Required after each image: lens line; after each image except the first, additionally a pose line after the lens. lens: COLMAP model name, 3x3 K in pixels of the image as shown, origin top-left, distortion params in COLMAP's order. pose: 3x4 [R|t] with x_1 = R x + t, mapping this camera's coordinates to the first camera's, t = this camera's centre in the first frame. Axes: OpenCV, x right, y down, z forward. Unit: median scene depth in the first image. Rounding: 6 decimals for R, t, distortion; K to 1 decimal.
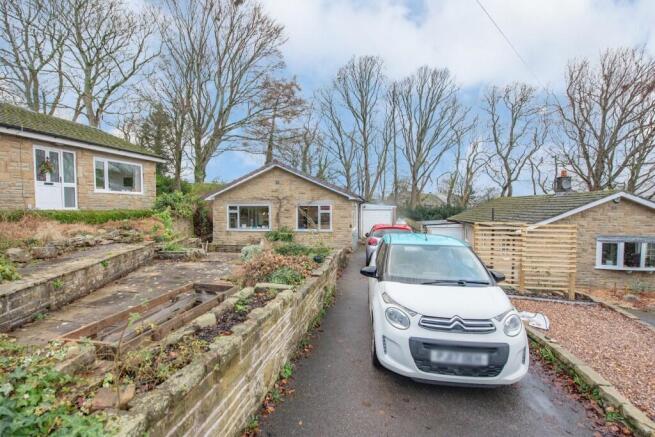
lens RADIAL K [[338.4, 0, 327.5], [0, 338.4, 218.5], [0, 0, 1]] dist [-0.021735, -0.000537]
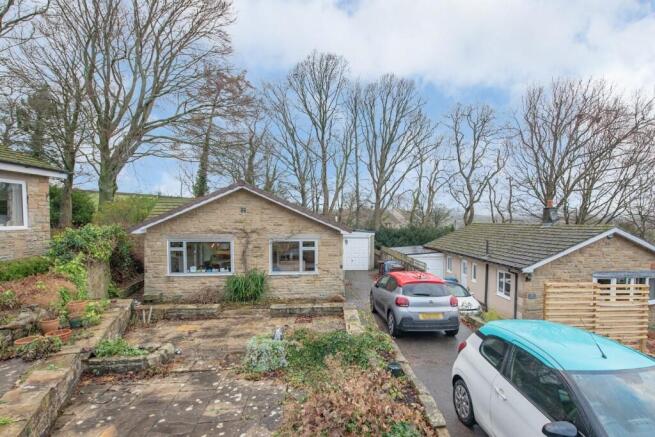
lens RADIAL K [[338.4, 0, 327.5], [0, 338.4, 218.5], [0, 0, 1]] dist [-0.021735, -0.000537]
pose [[0.957747, -0.003157, 0.287595, -0.138025], [-0.000022, 0.999939, 0.011049, -0.072186], [-0.287613, -0.010588, 0.957688, 0.175646]]
